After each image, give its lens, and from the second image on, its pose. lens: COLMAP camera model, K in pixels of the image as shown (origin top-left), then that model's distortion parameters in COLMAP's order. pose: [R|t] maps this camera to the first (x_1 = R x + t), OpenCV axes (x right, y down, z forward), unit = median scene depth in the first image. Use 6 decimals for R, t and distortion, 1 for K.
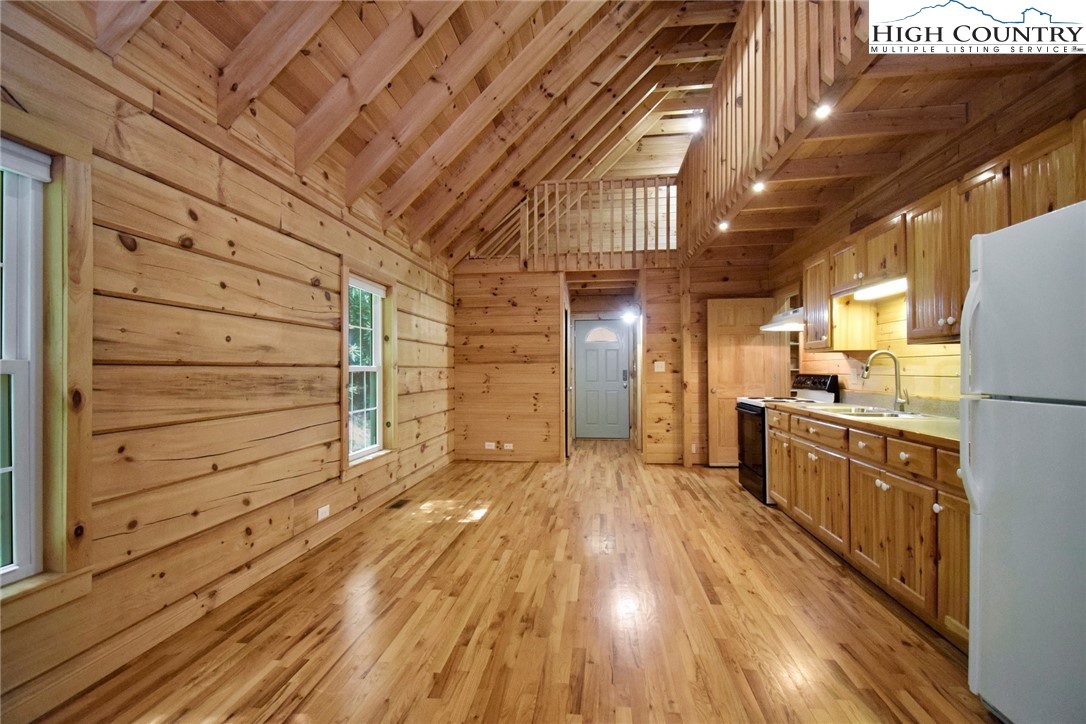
lens RADIAL K [[474.3, 0, 549.7], [0, 474.3, 364.9], [0, 0, 1]] dist [0.056437, -0.025377]
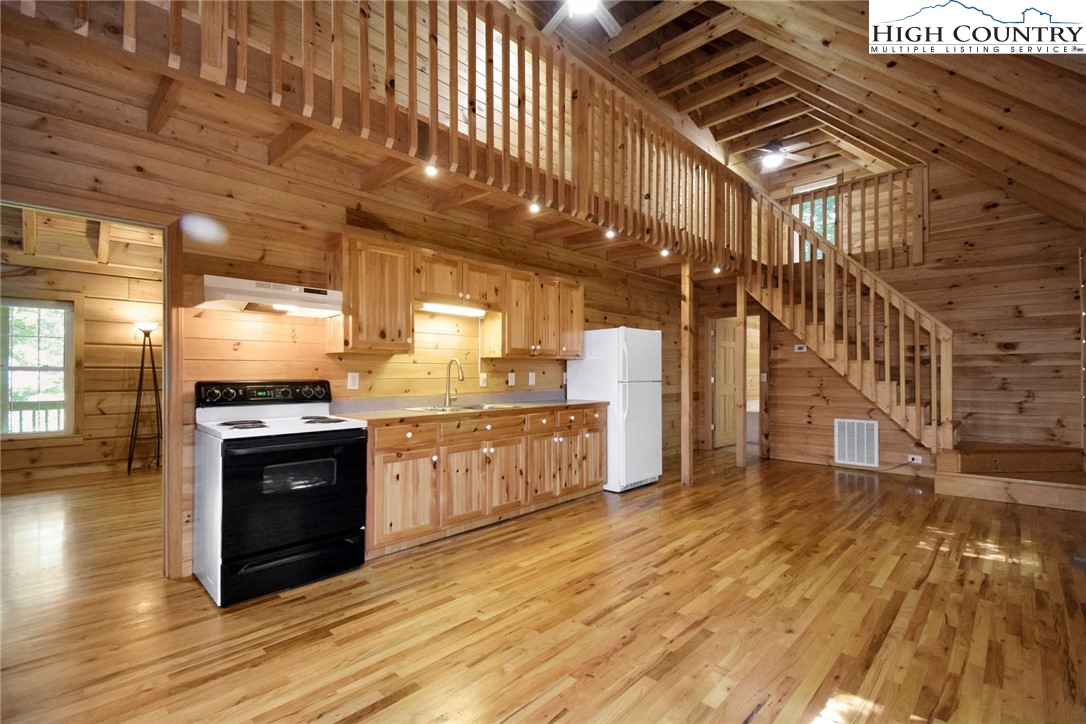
lens RADIAL K [[477.7, 0, 547.8], [0, 477.7, 371.1], [0, 0, 1]] dist [0.042020, -0.027831]
pose [[-0.789216, 0.005438, 0.614092, -0.230808], [-0.003134, 0.999912, -0.012882, 0.016286], [-0.614108, -0.012091, -0.789130, 1.618084]]
